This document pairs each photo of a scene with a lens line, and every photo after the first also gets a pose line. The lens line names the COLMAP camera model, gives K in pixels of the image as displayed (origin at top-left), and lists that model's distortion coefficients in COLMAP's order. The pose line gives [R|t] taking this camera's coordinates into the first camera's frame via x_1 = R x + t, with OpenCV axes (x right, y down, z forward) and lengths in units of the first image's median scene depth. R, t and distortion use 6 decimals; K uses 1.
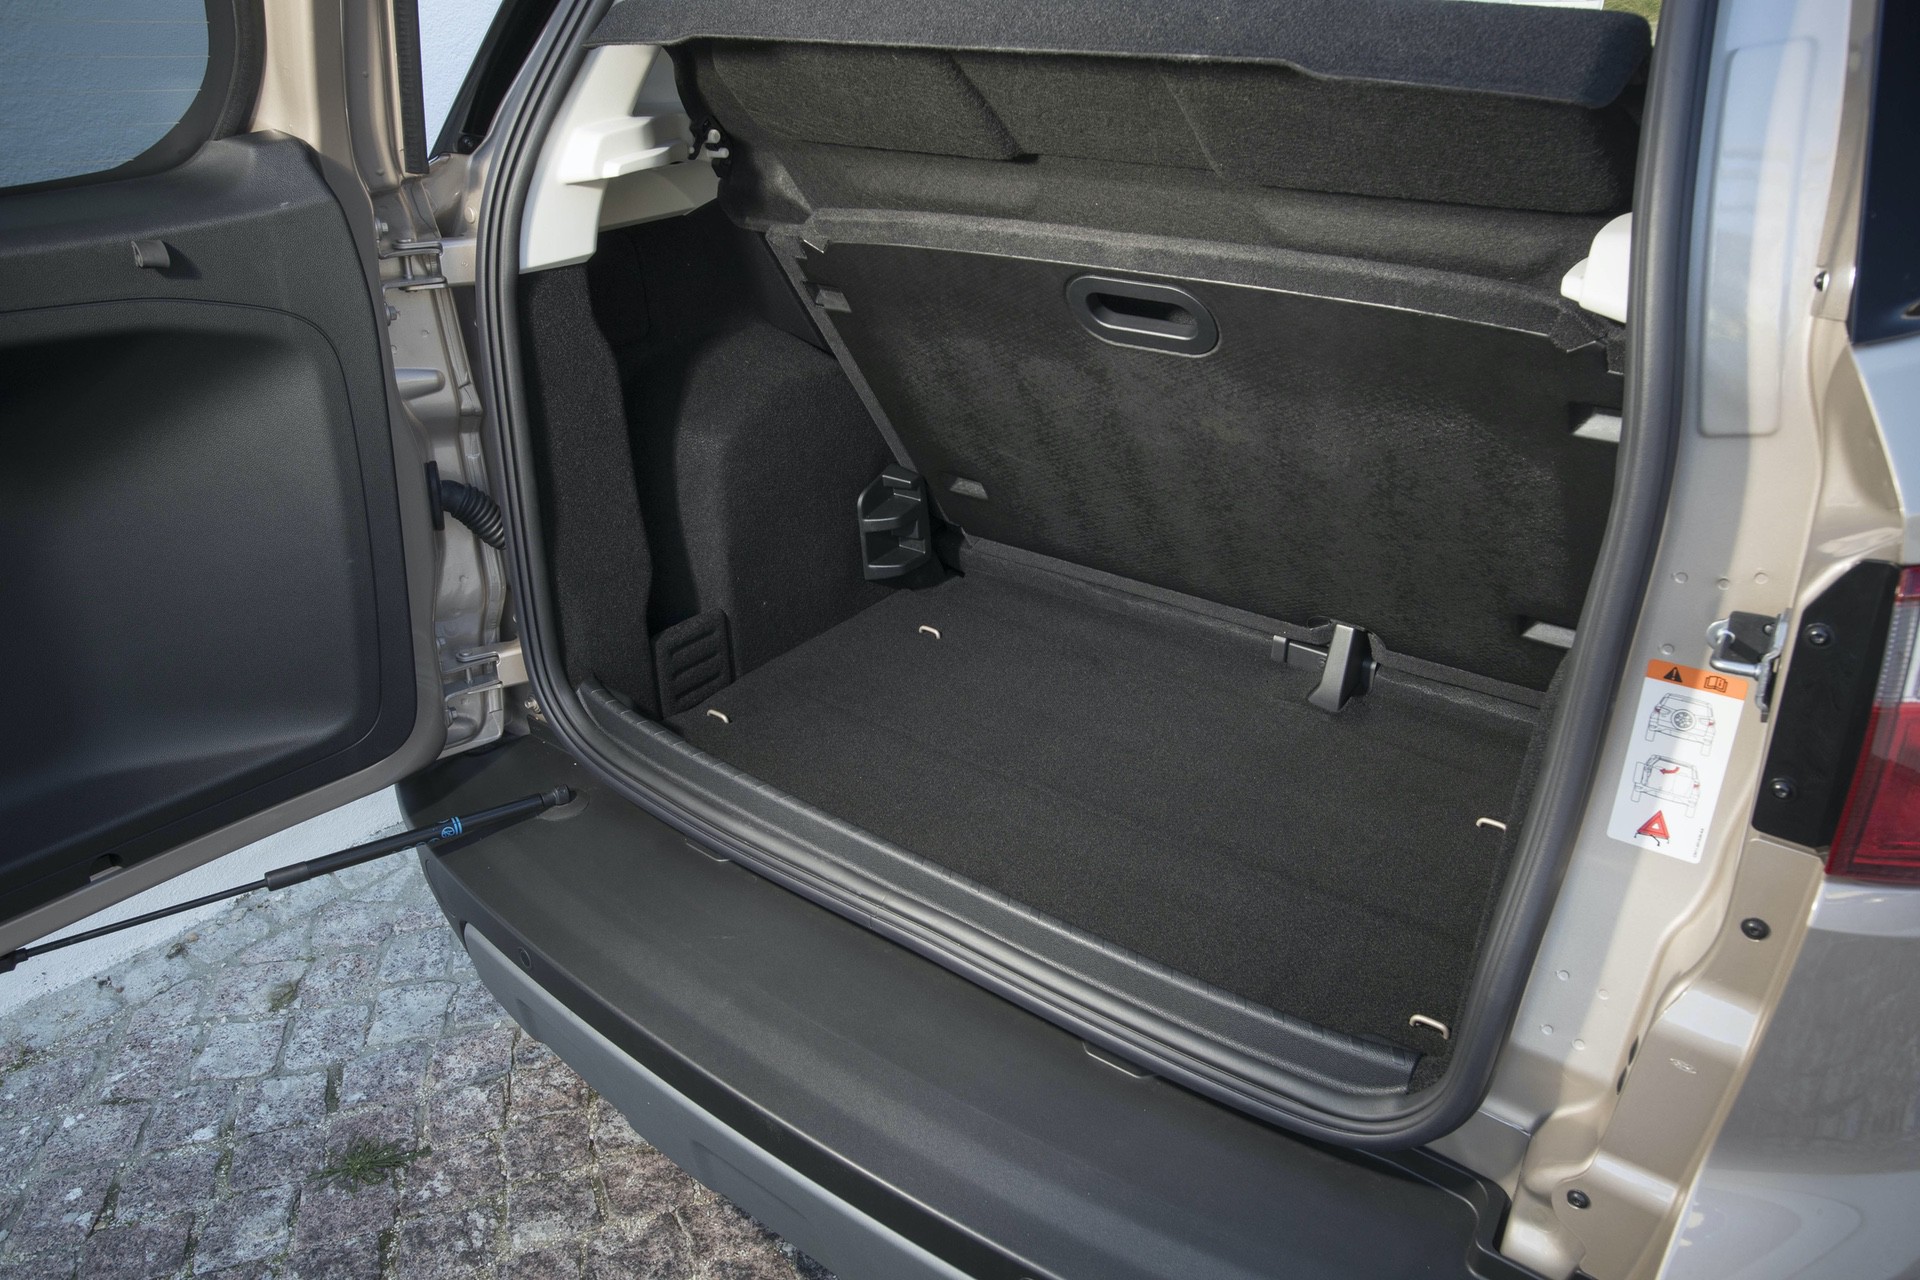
lens RADIAL K [[1397.3, 0, 954.3], [0, 1397.3, 644.6], [0, 0, 1]] dist [-0.022568, 0.018250]
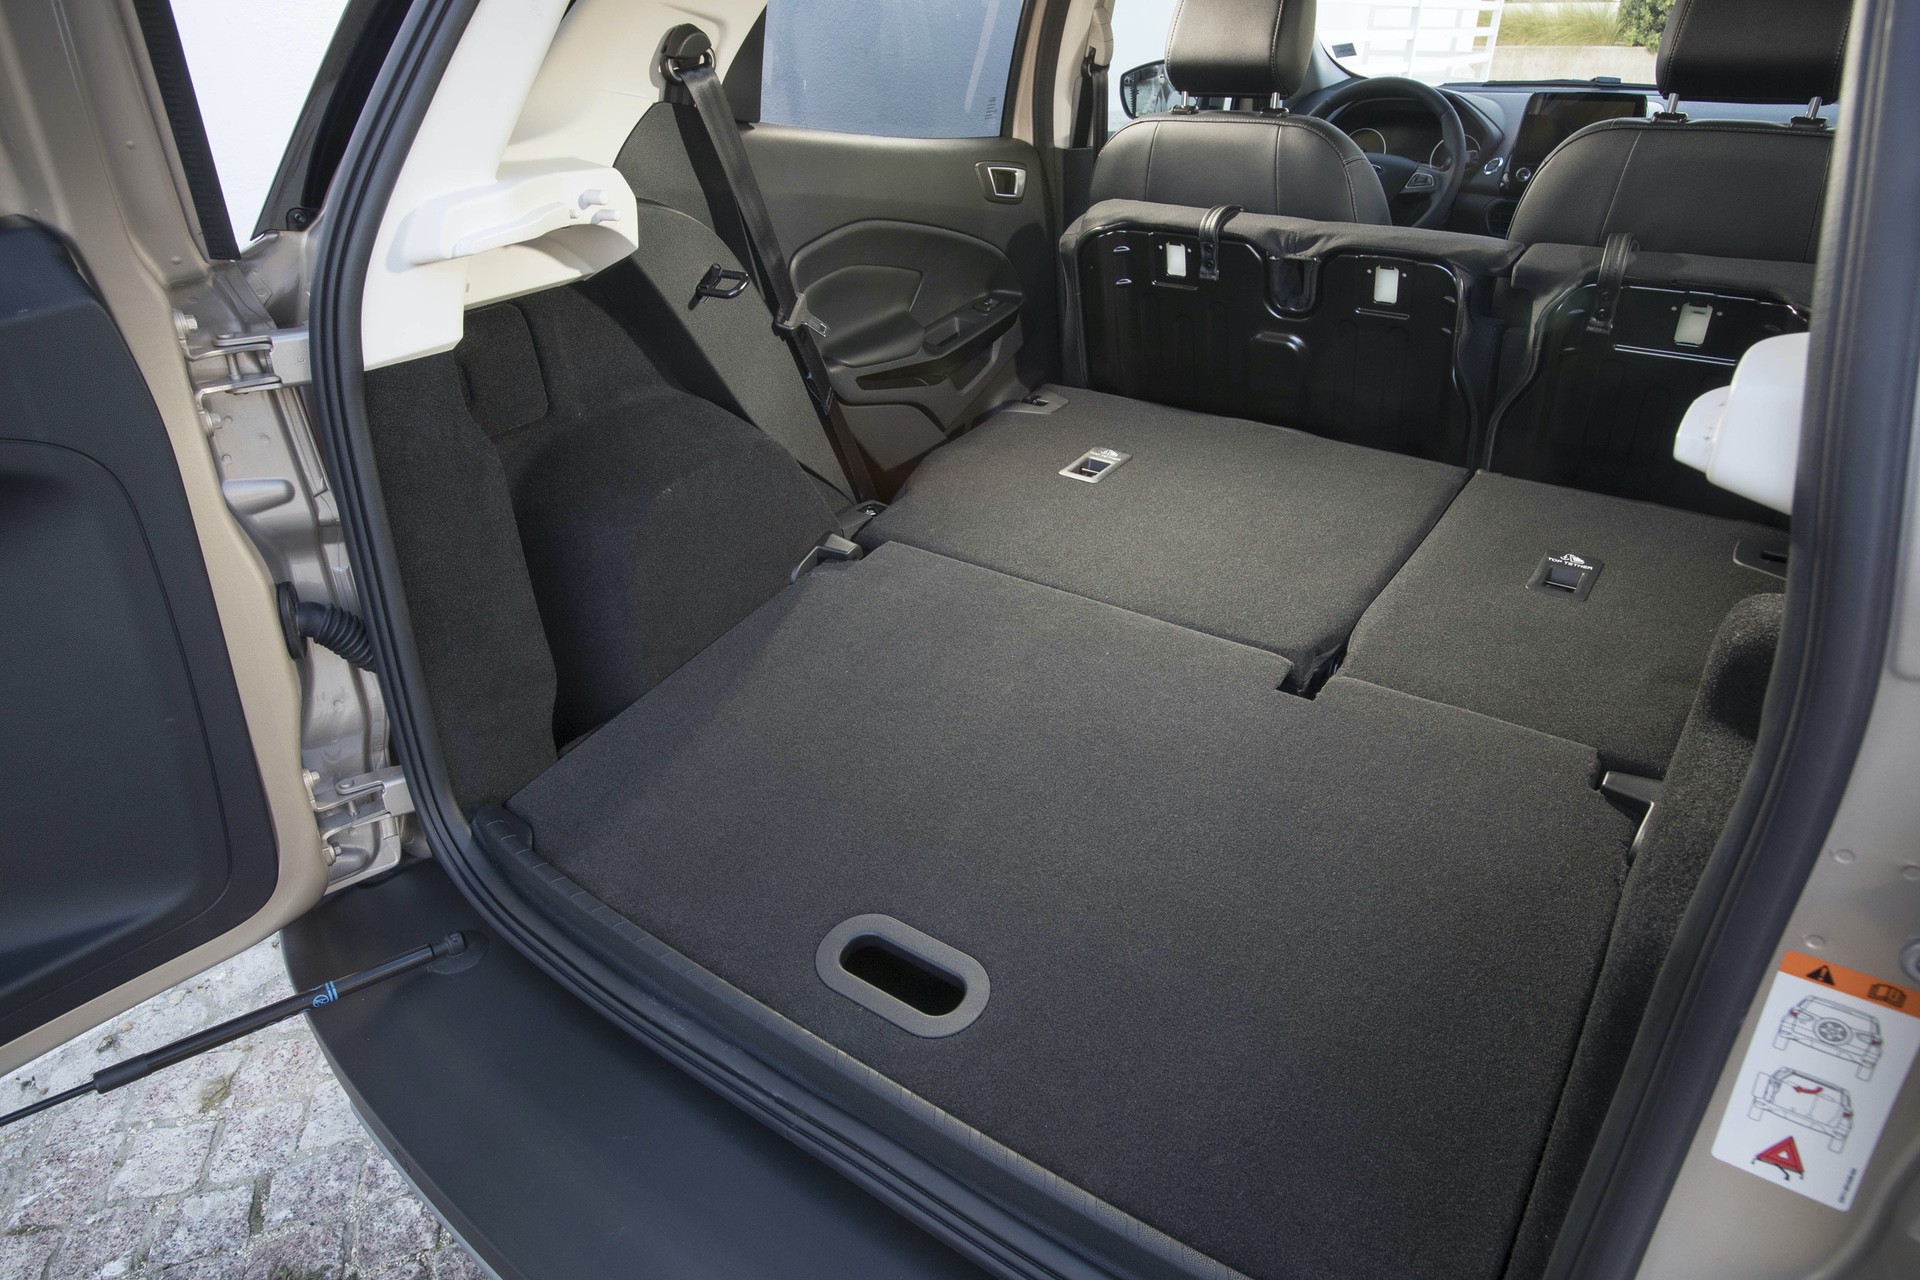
lens RADIAL K [[1205.6, 0, 958.6], [0, 1205.6, 638.6], [0, 0, 1]] dist [-0.036655, 0.030712]
pose [[0.999388, -0.024993, 0.024464, 0.027617], [0.024035, 0.998962, 0.038706, -0.104534], [-0.025406, -0.038094, 0.998951, 0.213358]]
